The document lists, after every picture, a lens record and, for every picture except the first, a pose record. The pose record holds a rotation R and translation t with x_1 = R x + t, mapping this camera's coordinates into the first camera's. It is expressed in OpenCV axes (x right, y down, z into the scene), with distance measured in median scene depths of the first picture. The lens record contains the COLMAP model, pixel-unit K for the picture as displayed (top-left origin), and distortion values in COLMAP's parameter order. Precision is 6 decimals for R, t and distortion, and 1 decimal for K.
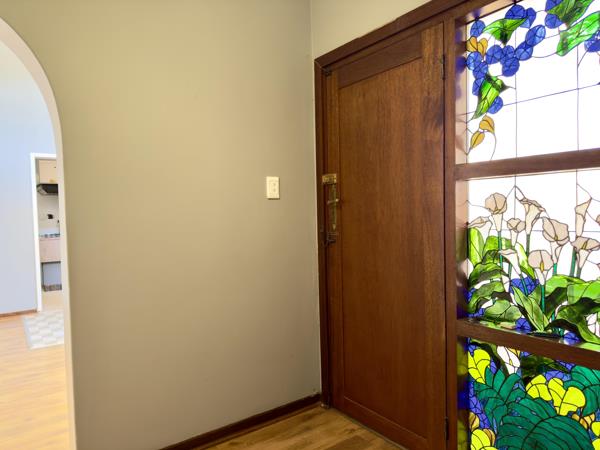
lens RADIAL K [[417.9, 0, 300.0], [0, 417.9, 225.0], [0, 0, 1]] dist [-0.004550, -0.005902]
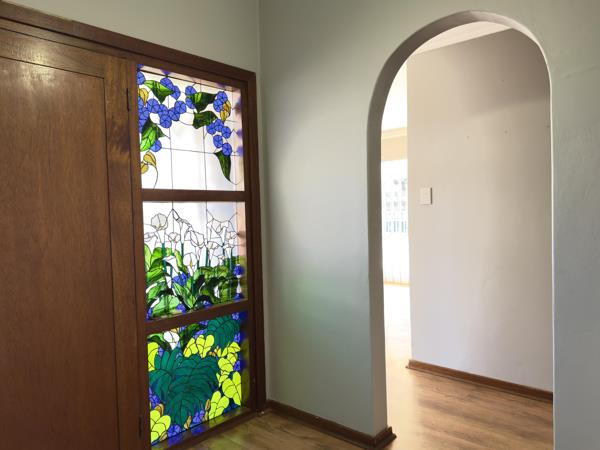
lens RADIAL K [[417.9, 0, 300.0], [0, 417.9, 225.0], [0, 0, 1]] dist [-0.004550, -0.005902]
pose [[-0.208502, 0.003622, 0.978015, -0.893707], [0.067773, 0.997643, 0.010754, -0.026832], [-0.975671, 0.068526, -0.208256, 0.860756]]
